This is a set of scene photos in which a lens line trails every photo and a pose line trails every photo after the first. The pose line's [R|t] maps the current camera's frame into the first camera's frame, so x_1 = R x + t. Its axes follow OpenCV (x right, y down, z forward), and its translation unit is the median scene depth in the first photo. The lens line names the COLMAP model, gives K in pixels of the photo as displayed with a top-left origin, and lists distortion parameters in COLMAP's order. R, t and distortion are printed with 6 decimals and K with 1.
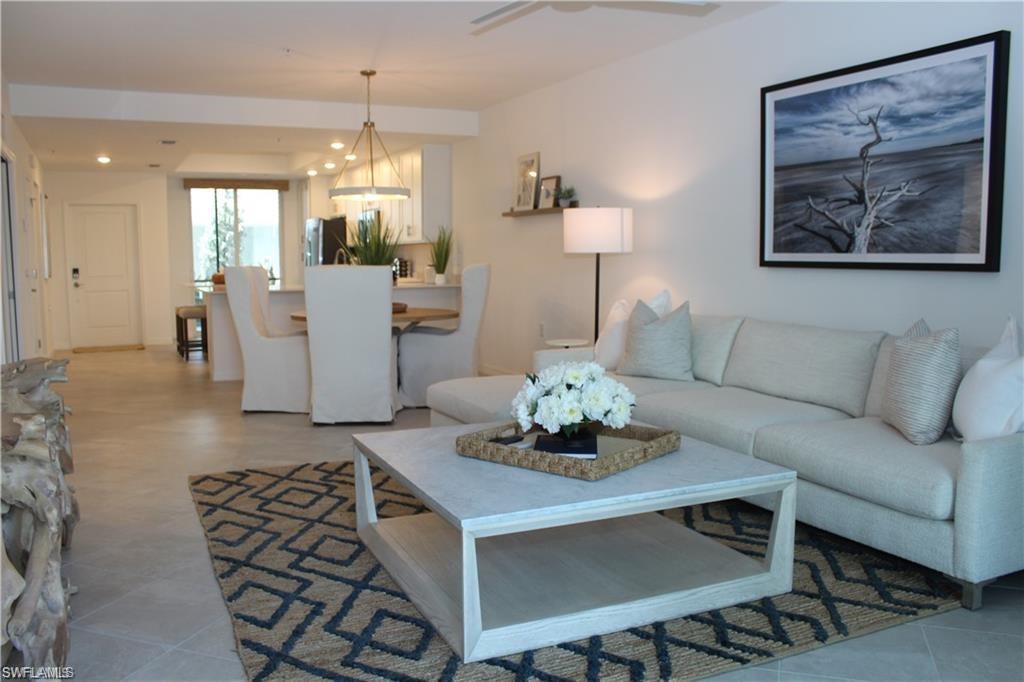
lens RADIAL K [[858.0, 0, 512.0], [0, 858.0, 341.0], [0, 0, 1]] dist [-0.123908, 0.084751]
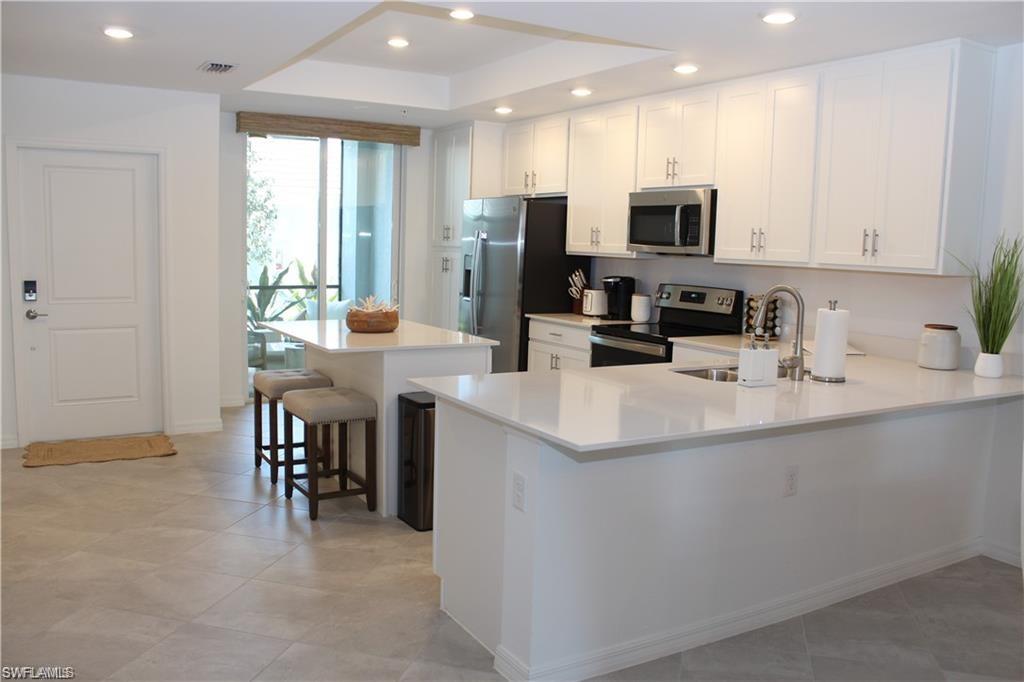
lens RADIAL K [[858.0, 0, 512.0], [0, 858.0, 341.0], [0, 0, 1]] dist [-0.123908, 0.084751]
pose [[0.994598, 0.028497, 0.099809, -0.305196], [-0.030254, 0.999412, 0.016130, -0.070571], [-0.099291, -0.019062, 0.994876, 0.516860]]
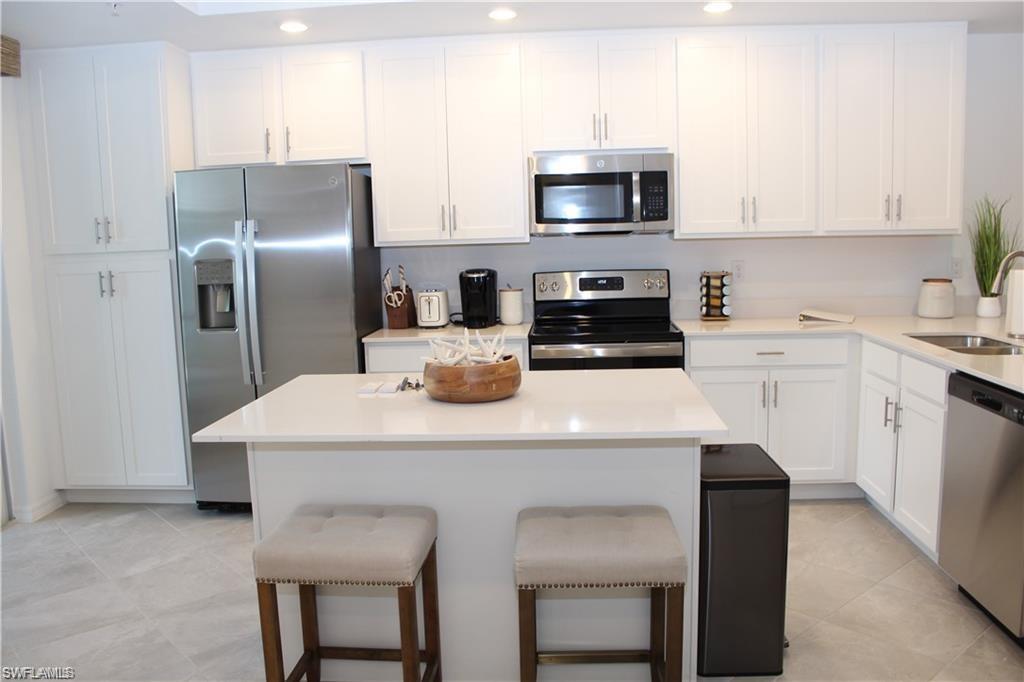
lens RADIAL K [[858.0, 0, 512.0], [0, 858.0, 341.0], [0, 0, 1]] dist [-0.123908, 0.084751]
pose [[0.491713, -0.115948, 0.863003, -0.533671], [0.107442, 0.991600, 0.072008, -0.098136], [-0.864103, 0.057315, 0.500040, 0.830095]]
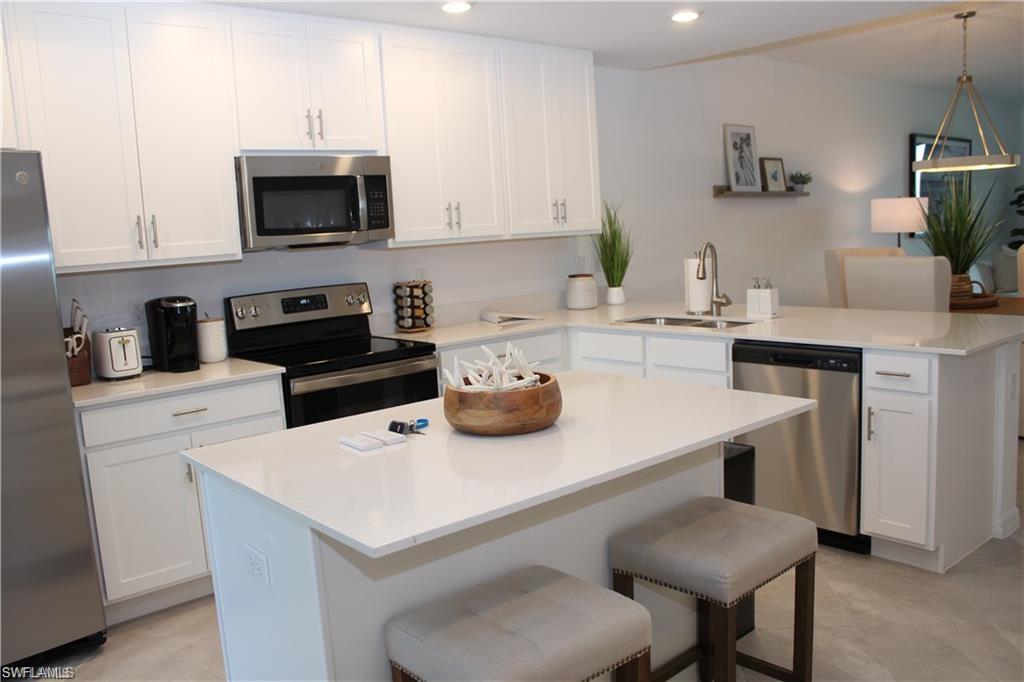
lens RADIAL K [[858.0, 0, 512.0], [0, 858.0, 341.0], [0, 0, 1]] dist [-0.123908, 0.084751]
pose [[-0.247821, -0.103579, 0.963253, -0.523906], [0.154774, 0.977265, 0.144905, -0.114324], [-0.956363, 0.184997, -0.226155, 0.997869]]
